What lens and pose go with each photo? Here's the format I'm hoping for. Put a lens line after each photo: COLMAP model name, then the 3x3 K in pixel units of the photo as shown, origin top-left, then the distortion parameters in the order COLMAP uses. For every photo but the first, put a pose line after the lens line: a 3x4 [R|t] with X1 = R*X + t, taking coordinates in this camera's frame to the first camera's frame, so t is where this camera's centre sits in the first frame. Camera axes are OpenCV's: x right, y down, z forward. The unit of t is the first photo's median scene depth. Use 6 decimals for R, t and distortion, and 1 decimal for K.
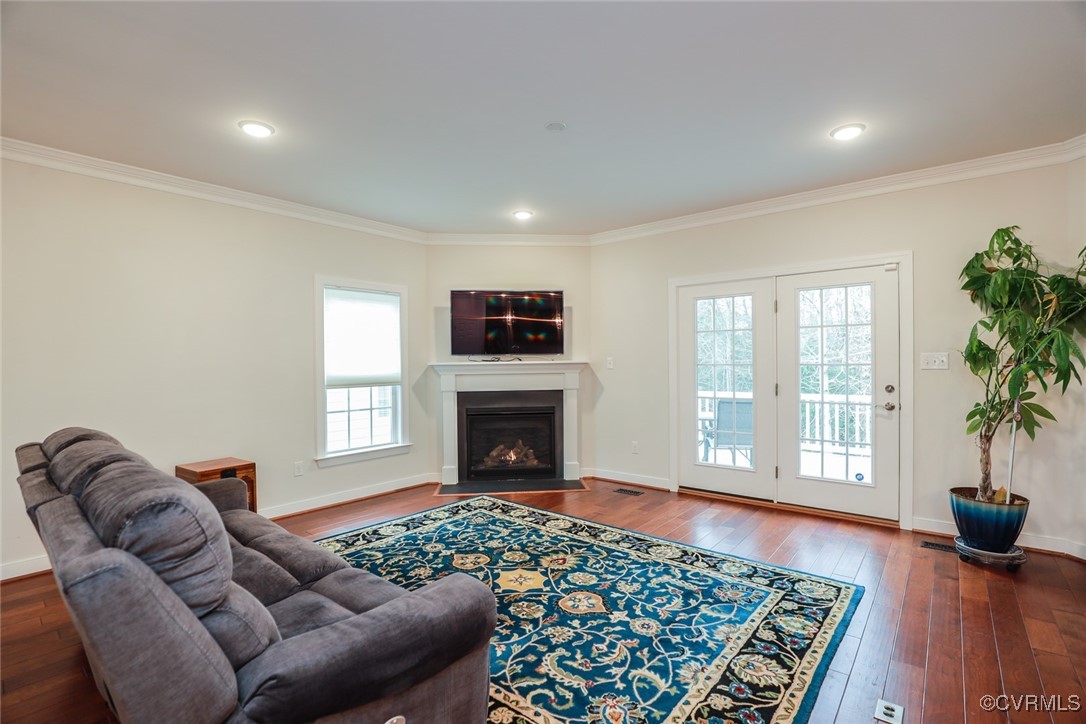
lens RADIAL K [[498.7, 0, 544.4], [0, 498.7, 364.4], [0, 0, 1]] dist [-0.029650, 0.003214]
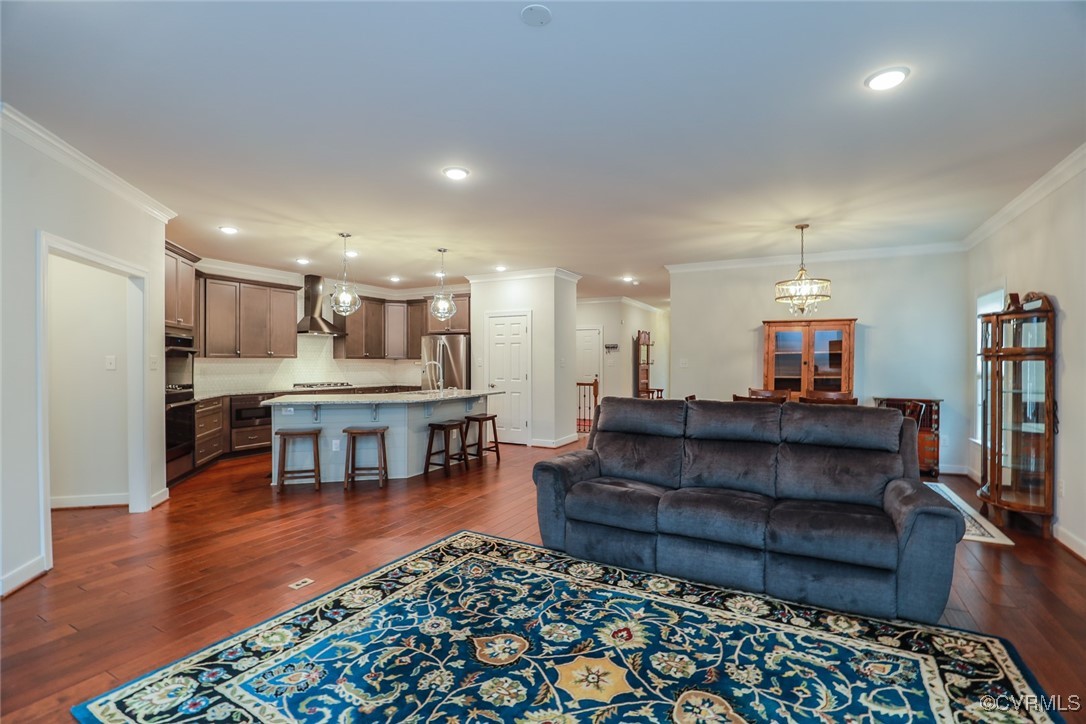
lens RADIAL K [[498.7, 0, 542.7], [0, 498.7, 361.7], [0, 0, 1]] dist [-0.029650, 0.003214]
pose [[-0.981107, 0.009224, -0.193246, 0.131261], [0.007739, 0.999934, 0.008440, -0.007590], [0.193311, 0.006785, -0.981114, 1.467914]]
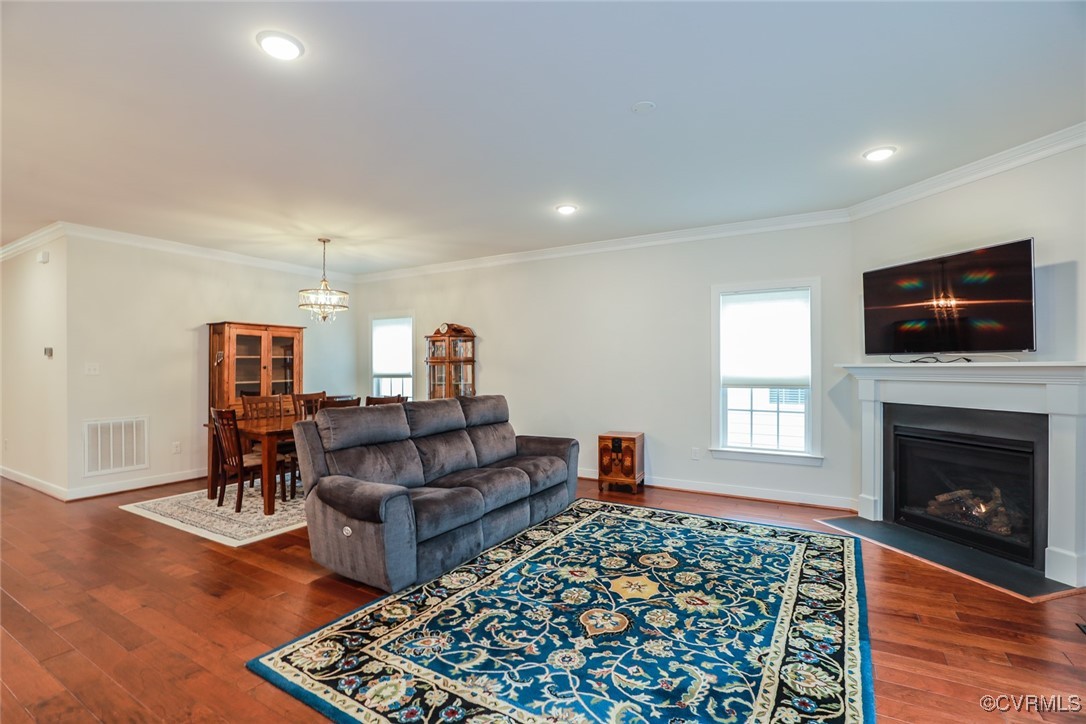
lens RADIAL K [[498.7, 0, 545.8], [0, 498.7, 362.7], [0, 0, 1]] dist [-0.029650, 0.003214]
pose [[0.164126, 0.004362, -0.986430, 0.787949], [-0.004765, 0.999982, 0.003629, -0.009615], [0.986428, 0.004105, 0.164144, 0.590674]]
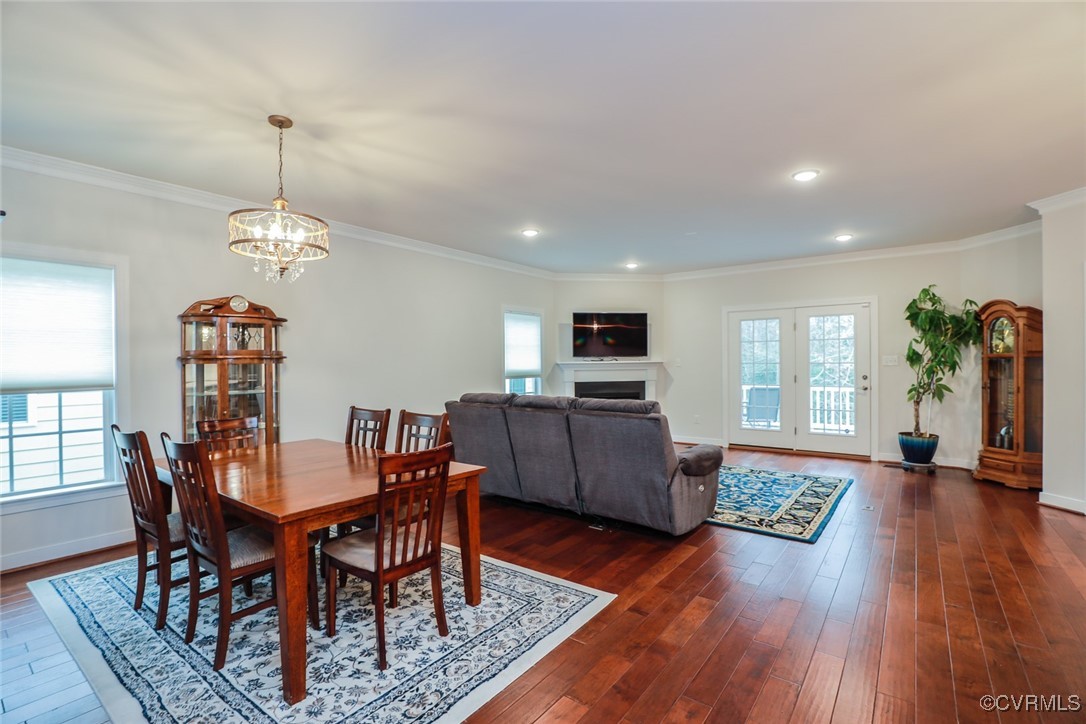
lens RADIAL K [[498.7, 0, 545.5], [0, 498.7, 364.8], [0, 0, 1]] dist [-0.029650, 0.003214]
pose [[0.998963, 0.000739, 0.045522, -0.526832], [-0.000590, 0.999994, -0.003292, 0.014366], [-0.045524, 0.003262, 0.998958, -0.718552]]
